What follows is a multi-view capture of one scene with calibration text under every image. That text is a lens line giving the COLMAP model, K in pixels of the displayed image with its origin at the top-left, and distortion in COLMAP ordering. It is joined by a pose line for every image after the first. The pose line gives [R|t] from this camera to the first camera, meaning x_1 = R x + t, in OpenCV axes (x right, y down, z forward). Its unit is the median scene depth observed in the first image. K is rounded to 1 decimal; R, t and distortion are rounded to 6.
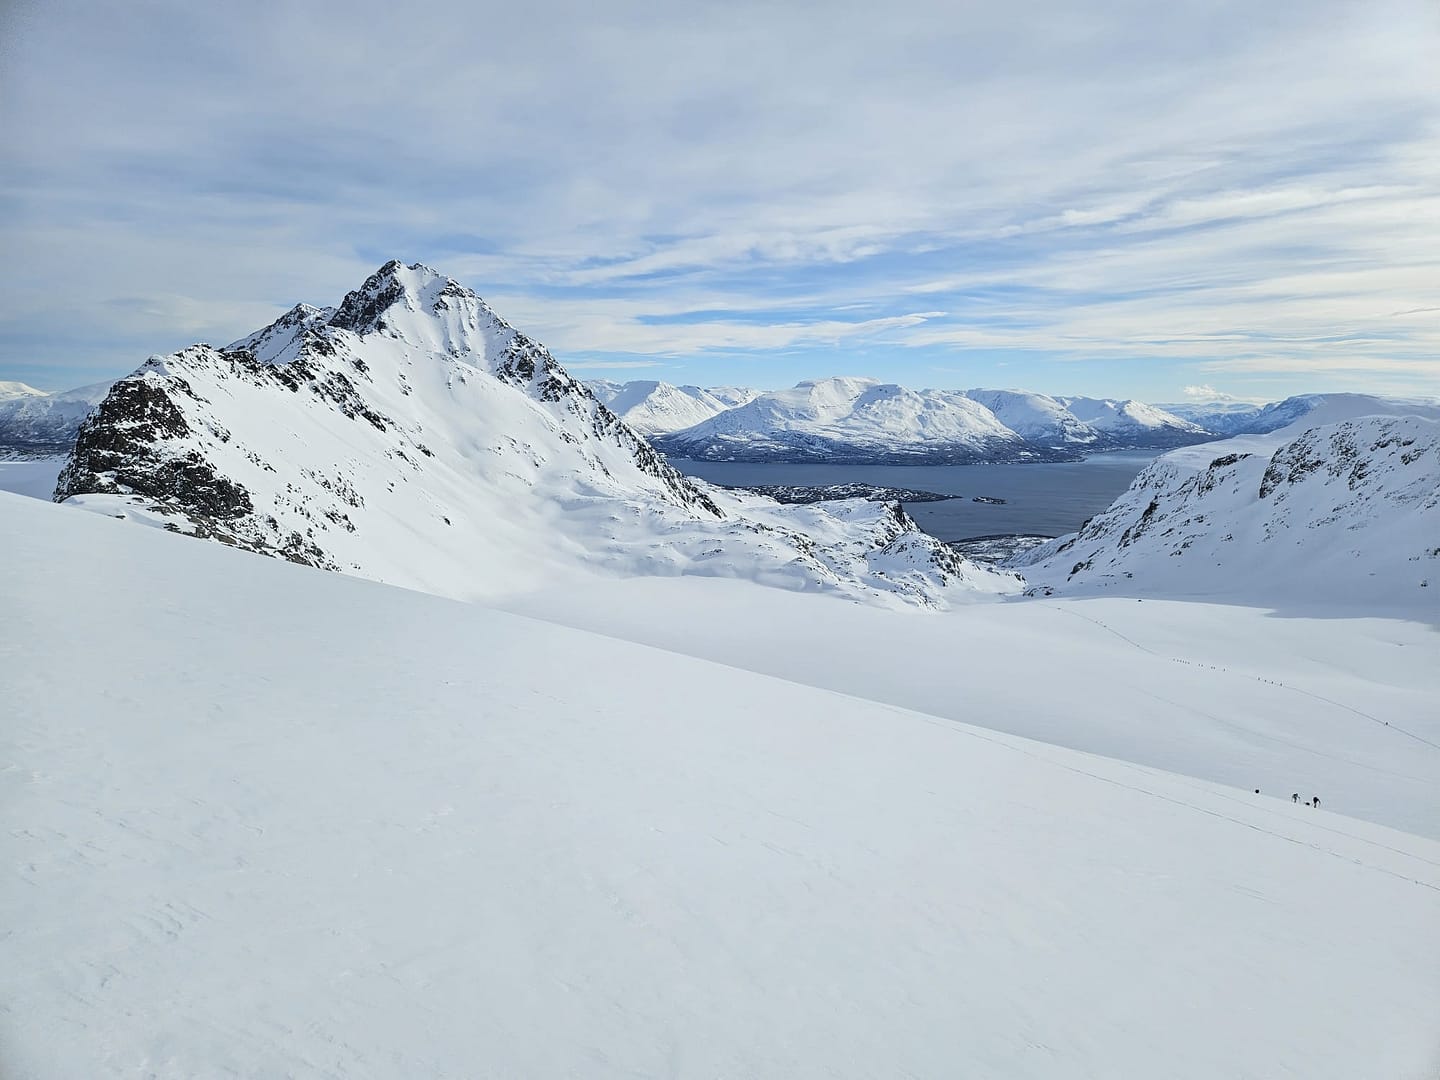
lens RADIAL K [[967.4, 0, 730.7], [0, 967.4, 549.9], [0, 0, 1]] dist [0.091976, -0.087307]
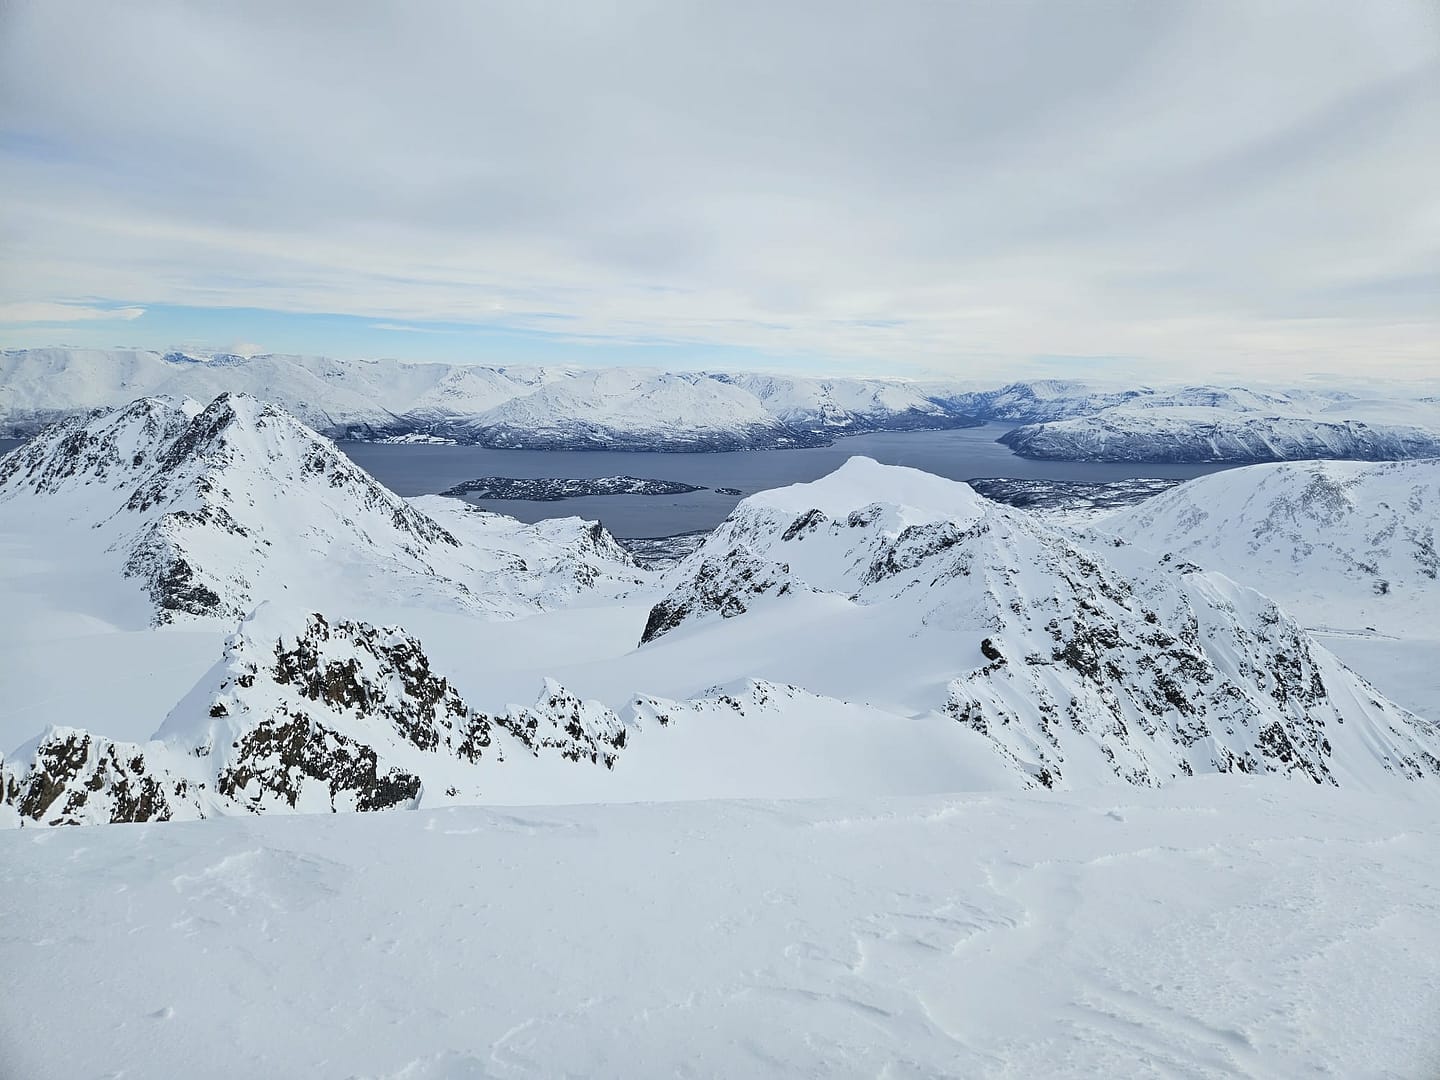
lens RADIAL K [[967.4, 0, 726.1], [0, 967.4, 535.6], [0, 0, 1]] dist [0.091976, -0.087307]
pose [[0.982398, -0.023052, 0.185370, 0.122291], [0.018901, 0.999530, 0.024129, -0.080299], [-0.185840, -0.020201, 0.982372, -0.602294]]
